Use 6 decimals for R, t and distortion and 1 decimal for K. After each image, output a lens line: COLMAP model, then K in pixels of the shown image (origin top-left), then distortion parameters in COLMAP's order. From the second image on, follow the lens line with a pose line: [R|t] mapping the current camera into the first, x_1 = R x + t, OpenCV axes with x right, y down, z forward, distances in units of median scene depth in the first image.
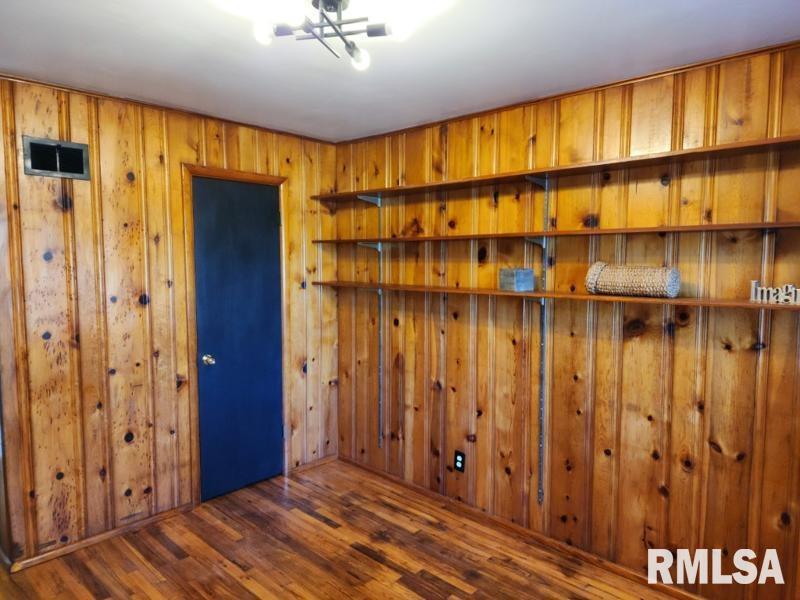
lens RADIAL K [[537.2, 0, 401.1], [0, 537.2, 296.5], [0, 0, 1]] dist [0.078634, -0.074055]
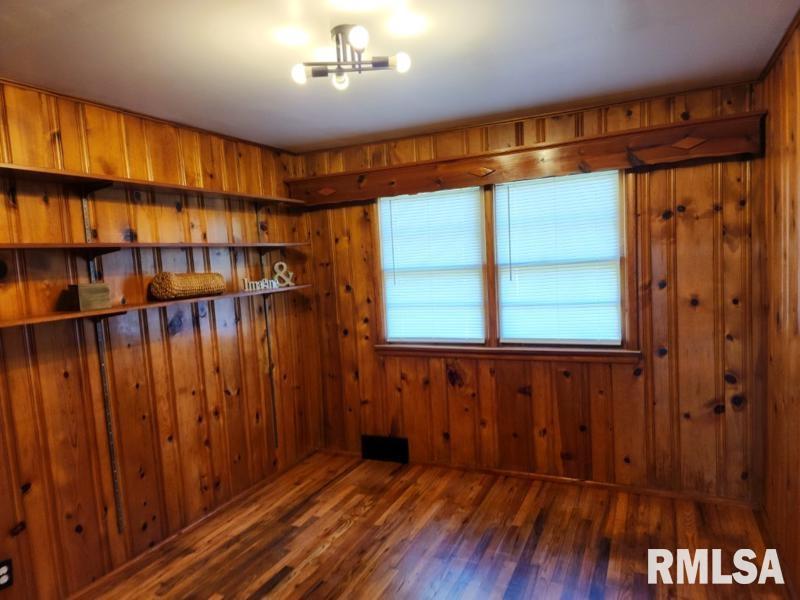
lens RADIAL K [[537.2, 0, 377.9], [0, 537.2, 307.8], [0, 0, 1]] dist [0.078634, -0.074055]
pose [[-0.275704, -0.073615, 0.958420, -0.830070], [0.122569, 0.986232, 0.111010, -0.058702], [-0.953396, 0.148079, -0.262885, 0.858496]]
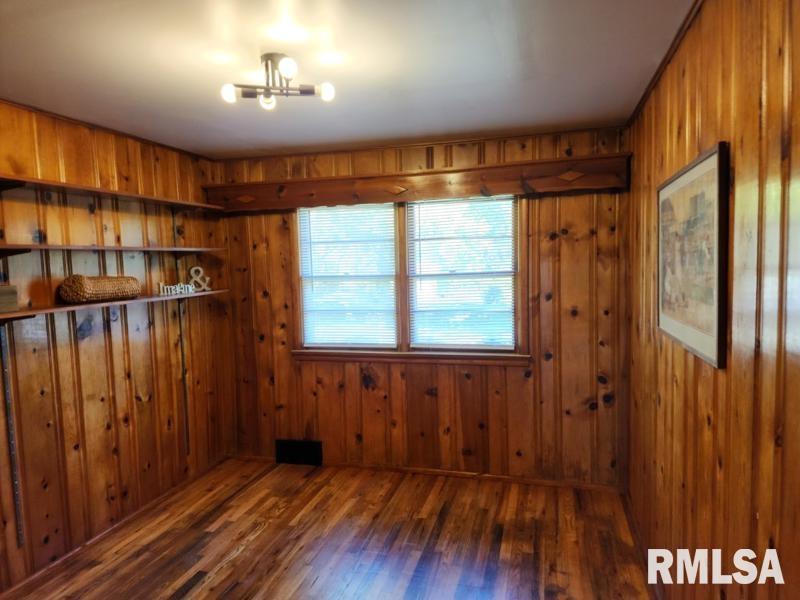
lens RADIAL K [[537.2, 0, 391.5], [0, 537.2, 298.5], [0, 0, 1]] dist [0.078634, -0.074055]
pose [[-0.450056, -0.056205, 0.891230, -0.897396], [0.084486, 0.990861, 0.105152, -0.076835], [-0.888995, 0.122621, -0.441194, 0.899482]]
